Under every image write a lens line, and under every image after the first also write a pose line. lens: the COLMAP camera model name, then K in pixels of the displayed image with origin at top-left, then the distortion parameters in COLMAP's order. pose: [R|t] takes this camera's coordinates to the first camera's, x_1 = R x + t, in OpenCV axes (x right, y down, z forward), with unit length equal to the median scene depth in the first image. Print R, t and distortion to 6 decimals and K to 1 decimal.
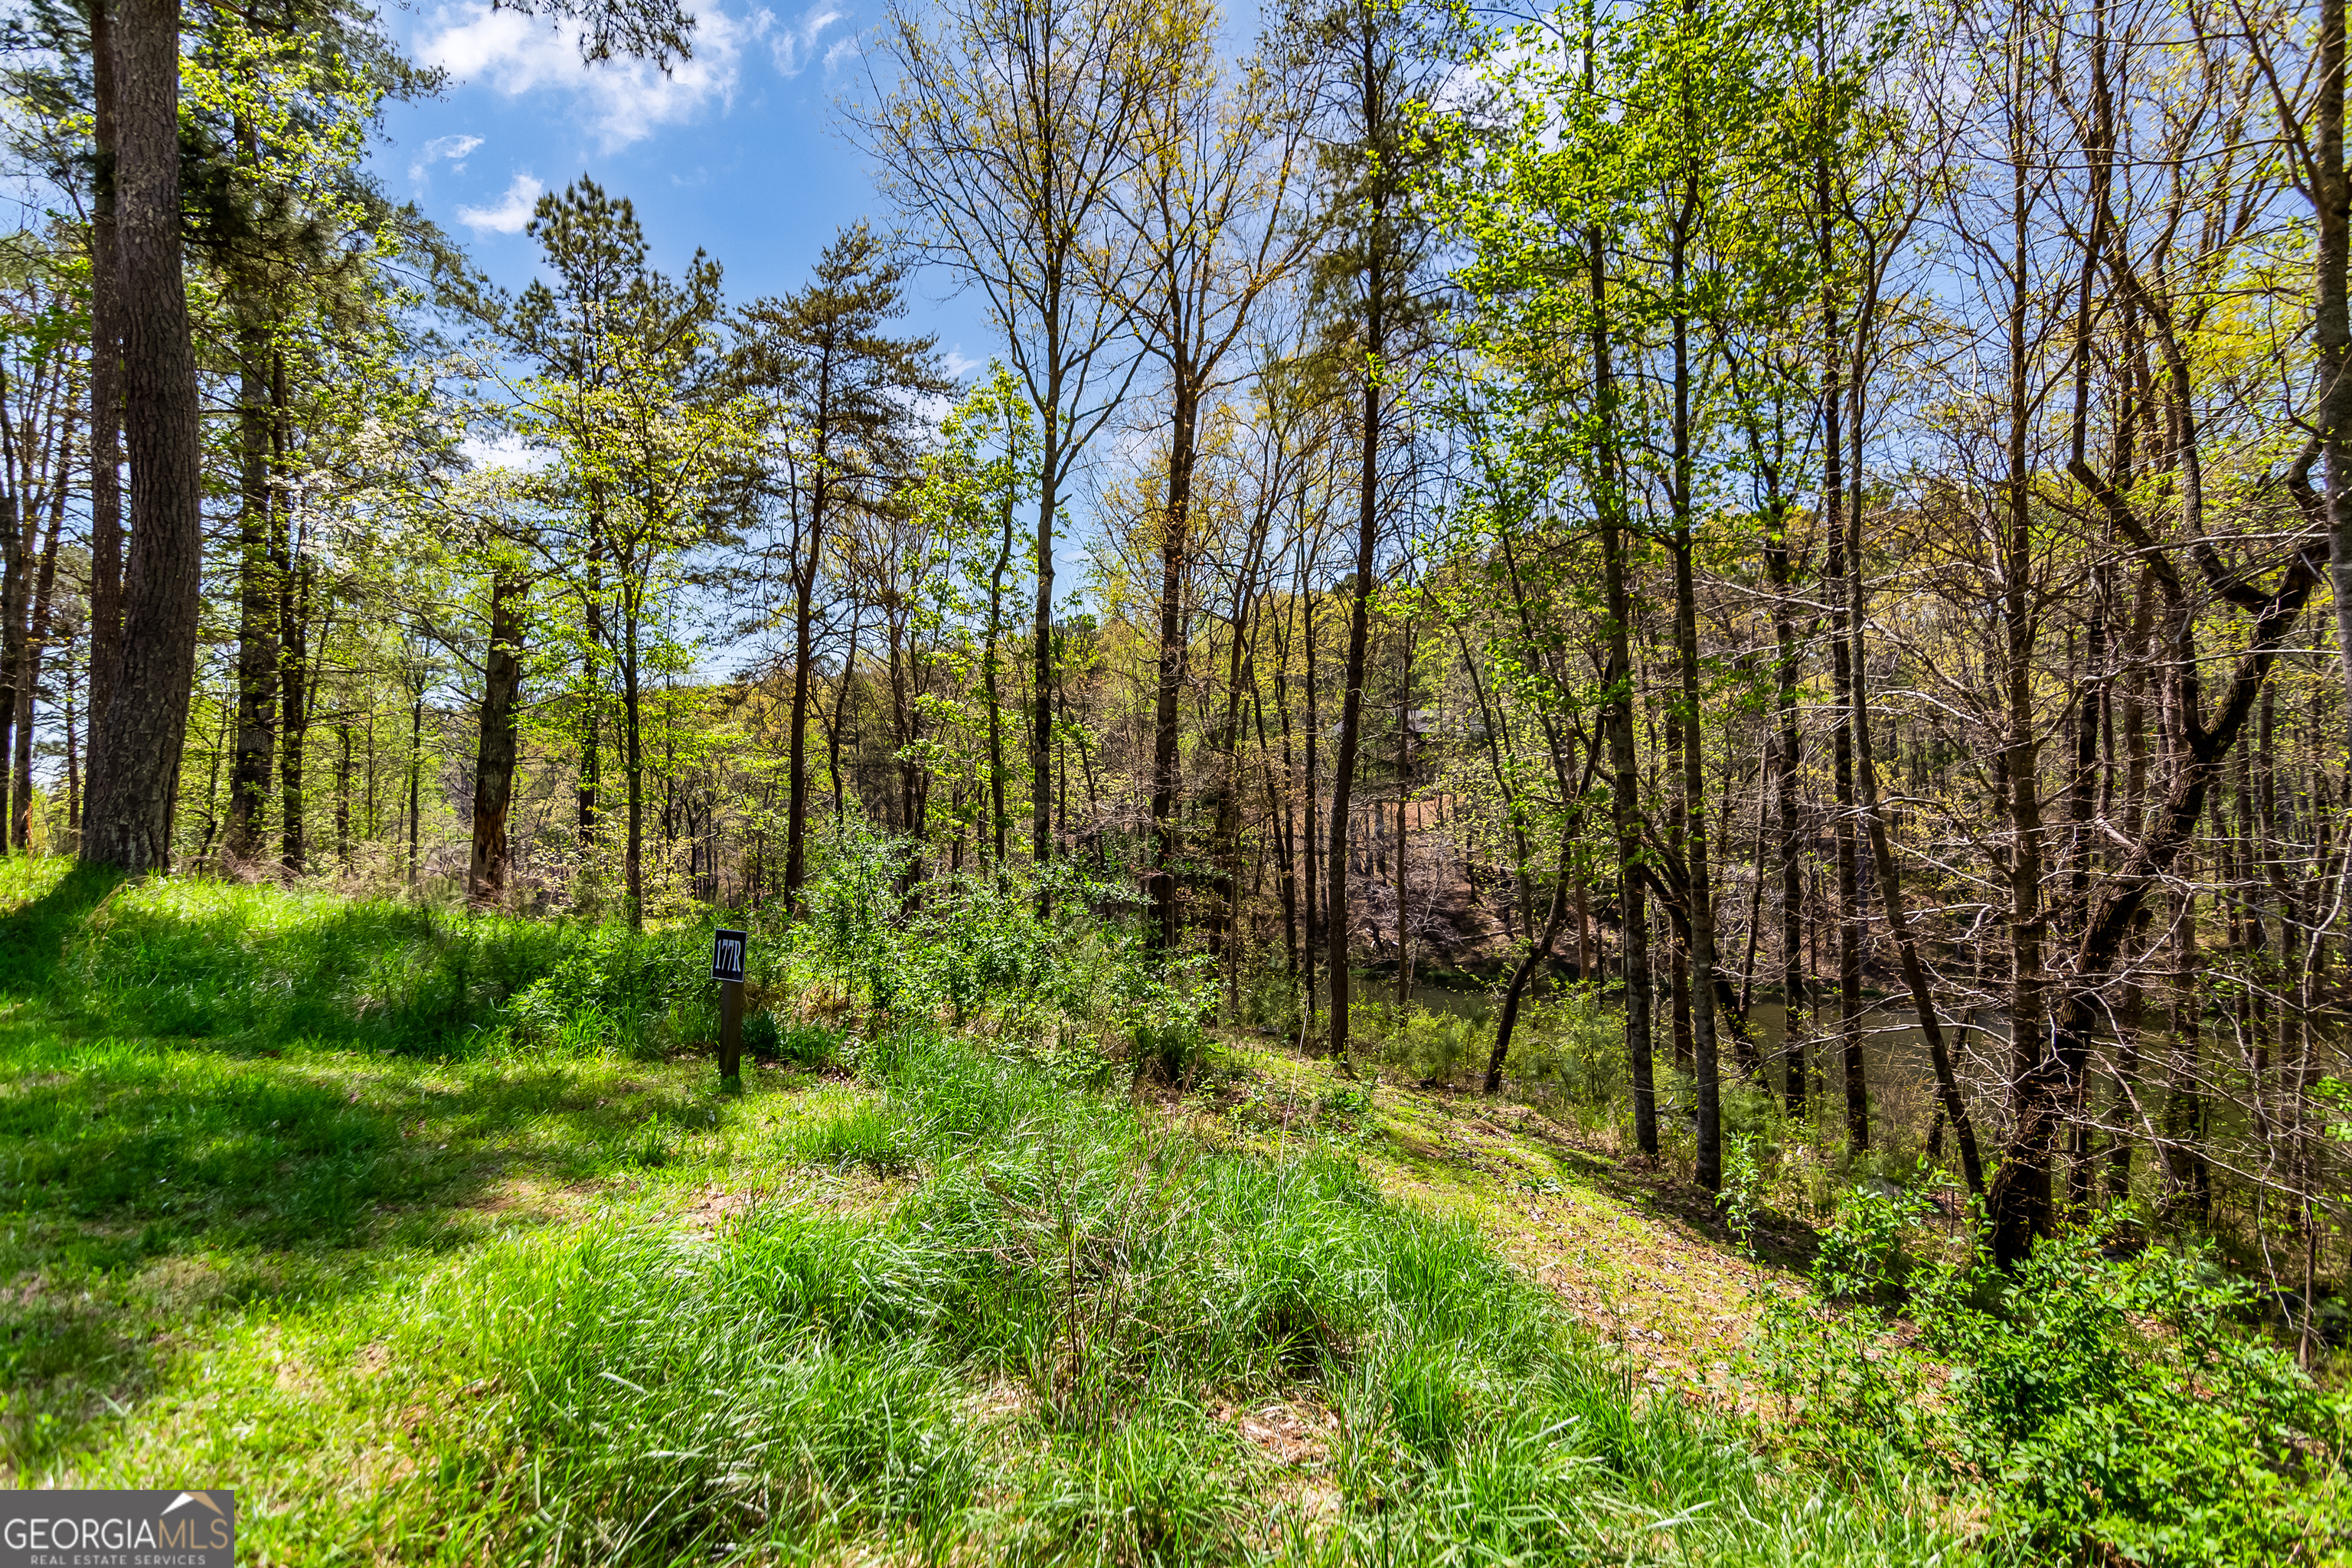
lens RADIAL K [[1112.6, 0, 1178.2], [0, 1112.6, 788.5], [0, 0, 1]] dist [0.000461, -0.000027]
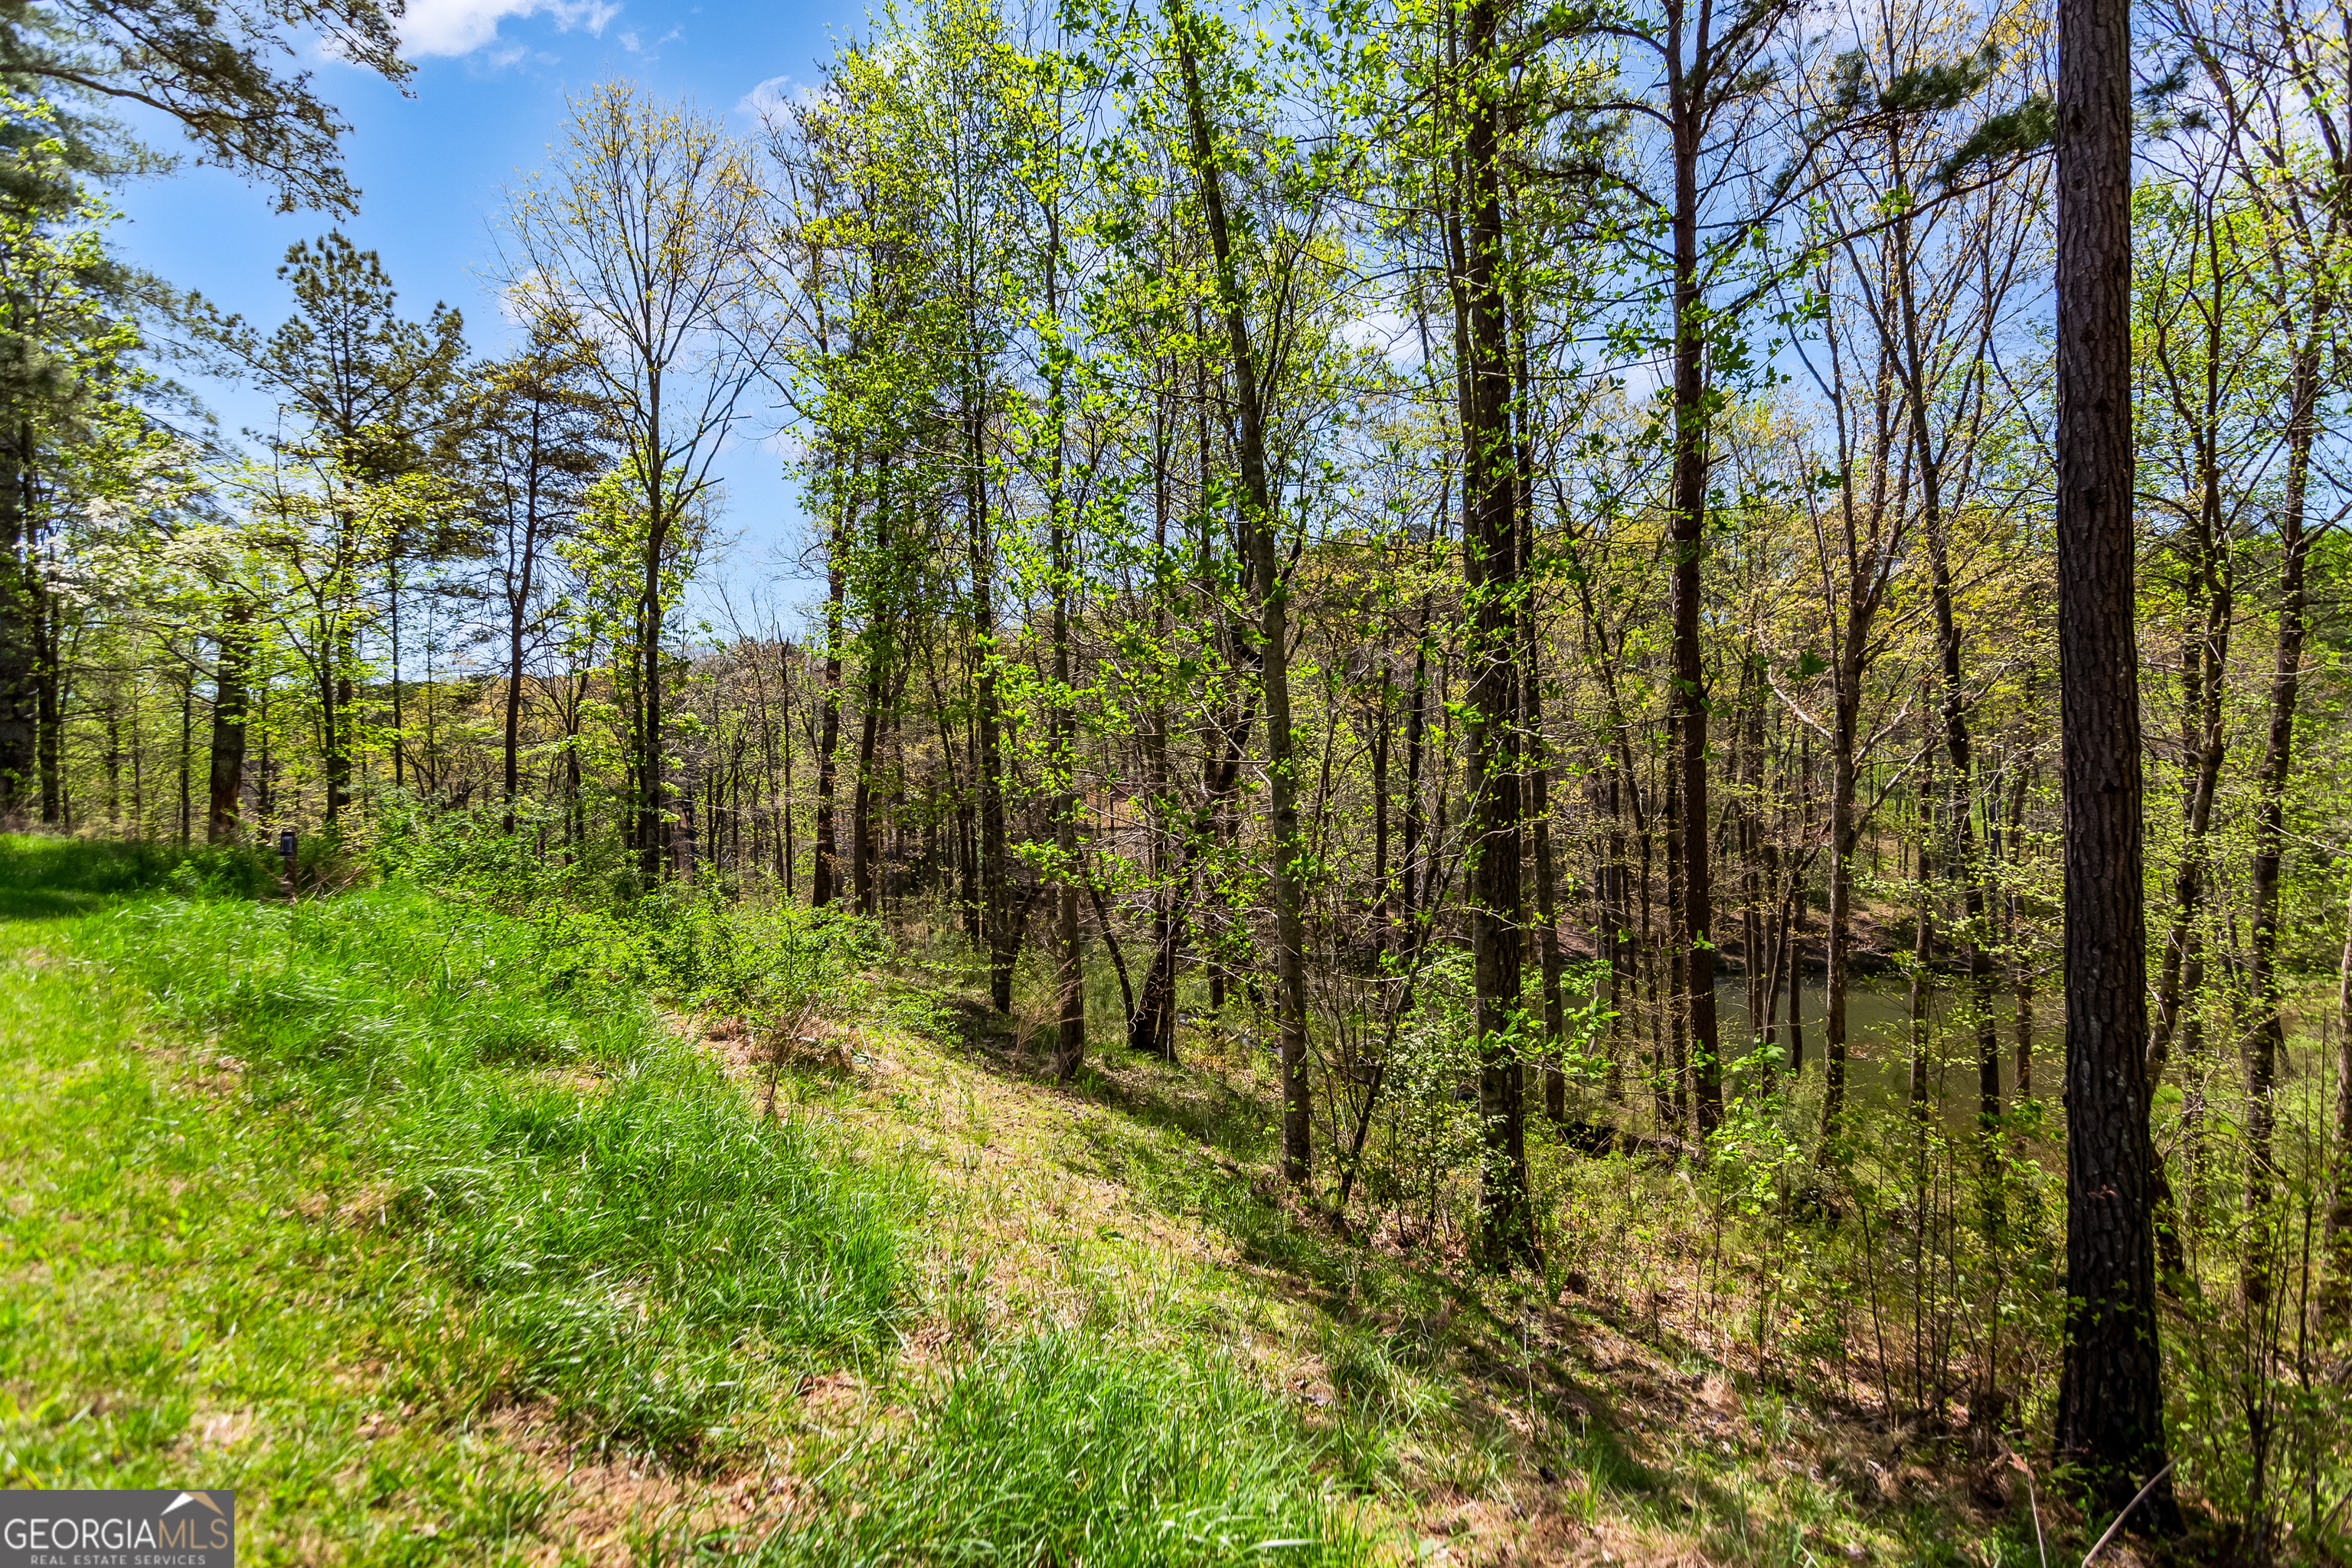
lens RADIAL K [[1112.6, 0, 1173.8], [0, 1112.6, 775.0], [0, 0, 1]] dist [0.000461, -0.000027]
pose [[0.993779, -0.001994, 0.111350, 0.178751], [0.002485, 0.999988, -0.004271, 0.003761], [-0.111341, 0.004521, 0.993772, -0.200246]]
